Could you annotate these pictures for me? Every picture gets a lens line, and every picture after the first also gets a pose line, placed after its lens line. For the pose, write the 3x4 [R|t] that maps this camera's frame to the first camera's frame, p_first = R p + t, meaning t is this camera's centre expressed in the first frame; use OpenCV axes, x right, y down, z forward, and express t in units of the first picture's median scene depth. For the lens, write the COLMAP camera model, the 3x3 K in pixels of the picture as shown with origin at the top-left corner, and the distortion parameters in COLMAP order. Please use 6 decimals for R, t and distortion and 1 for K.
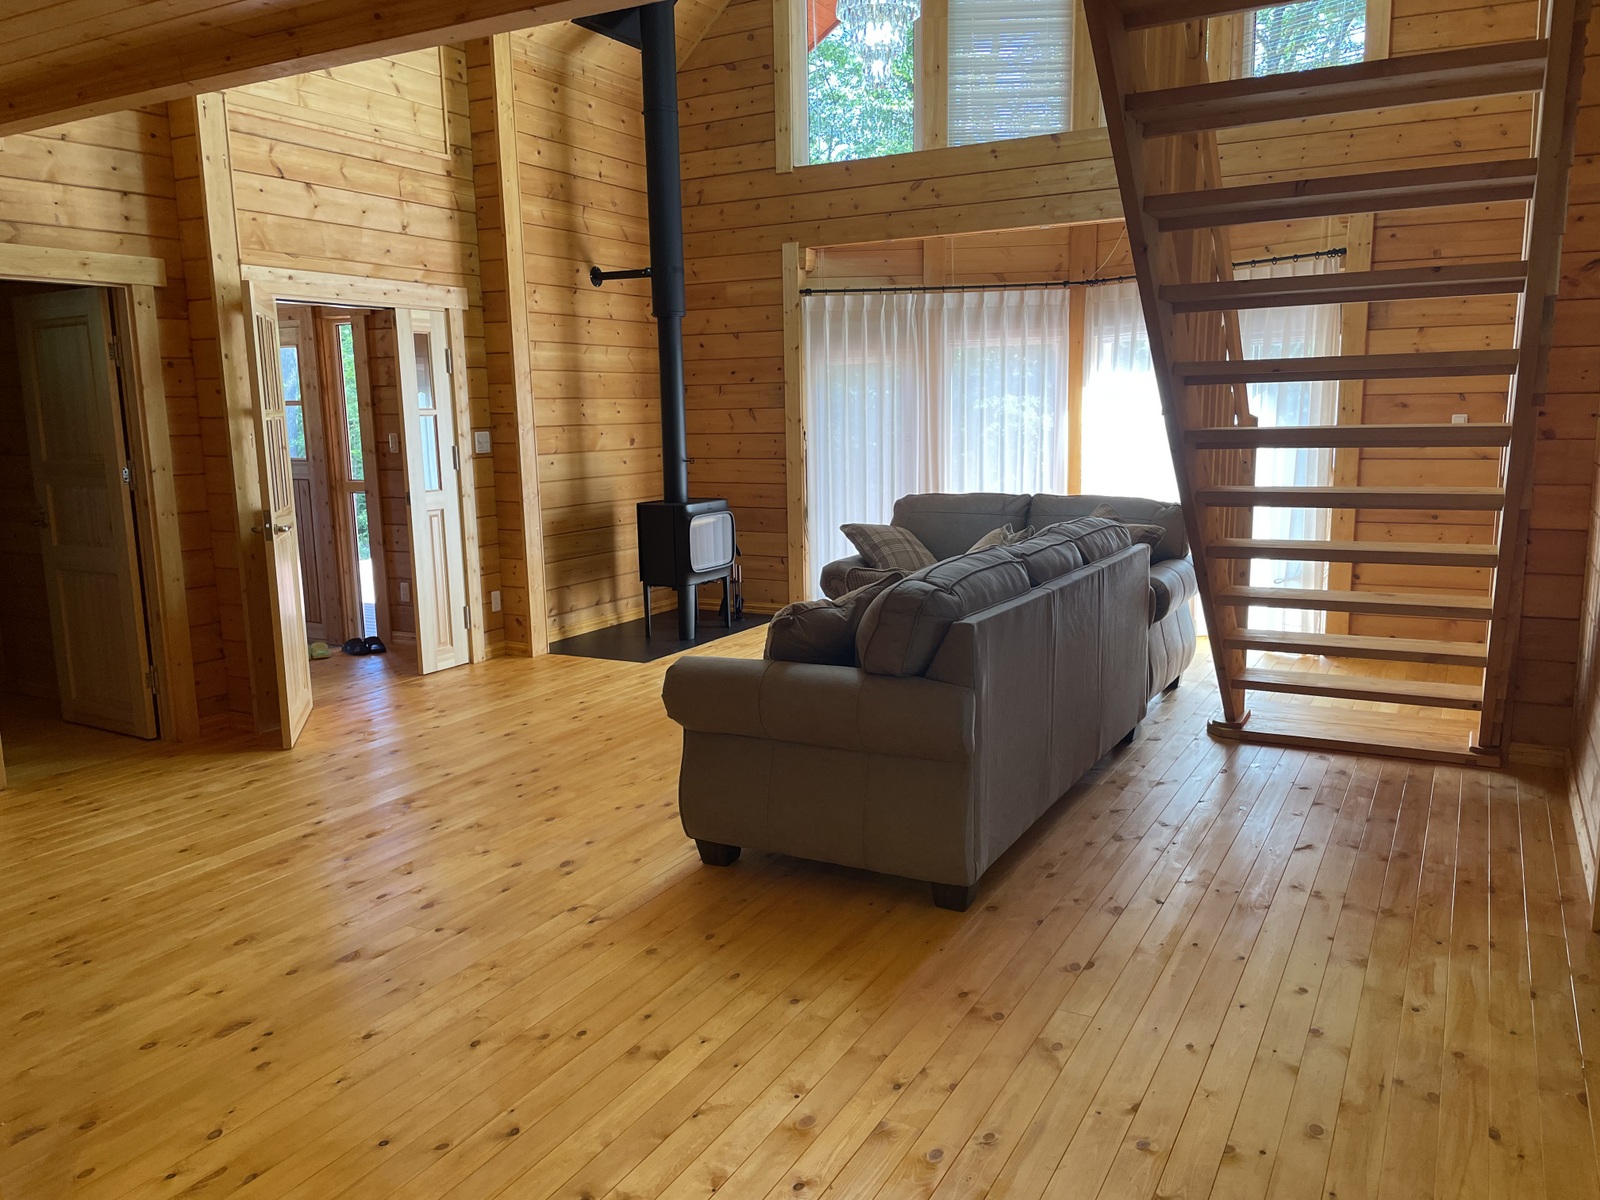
lens RADIAL K [[1212.8, 0, 806.6], [0, 1212.8, 606.7], [0, 0, 1]] dist [0.079175, -0.104331]
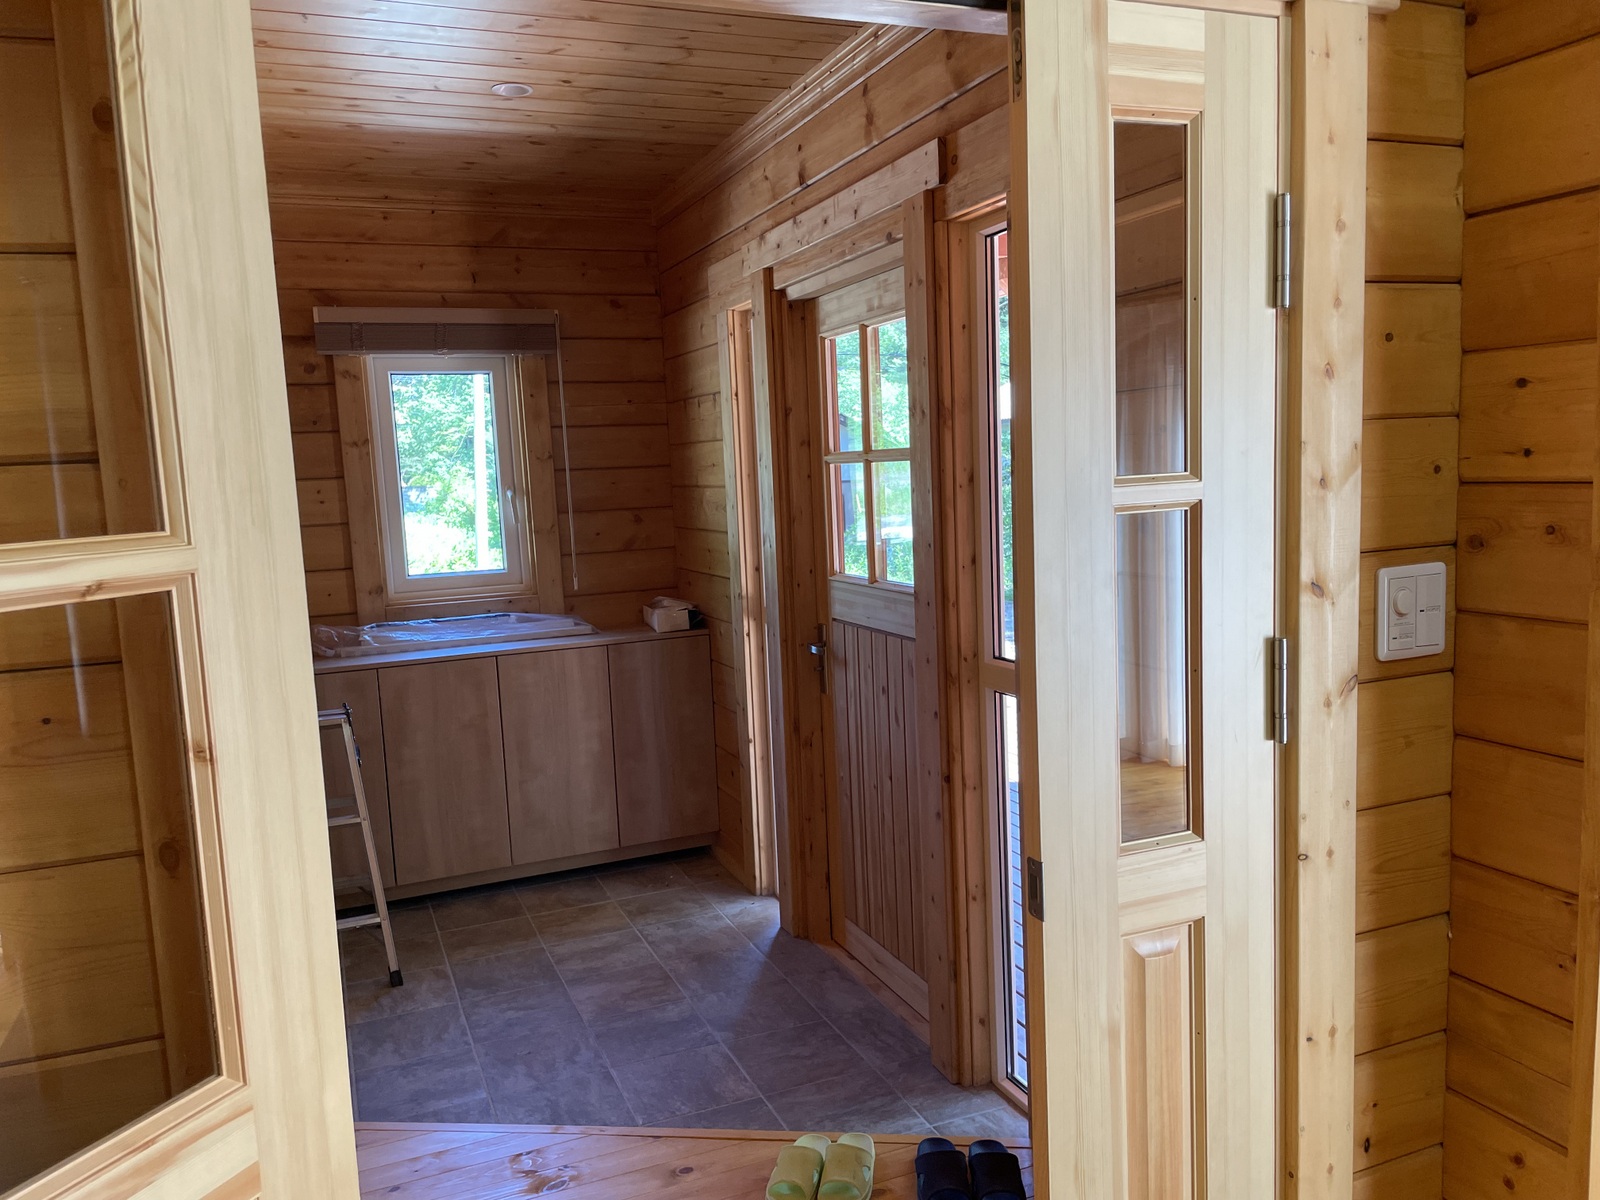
lens RADIAL K [[1212.8, 0, 796.2], [0, 1212.8, 607.4], [0, 0, 1]] dist [0.079175, -0.104331]
pose [[0.774967, 0.060748, -0.629075, -0.208739], [-0.078565, 0.996909, -0.000516, -0.125077], [0.627100, 0.049823, 0.777344, 0.744501]]
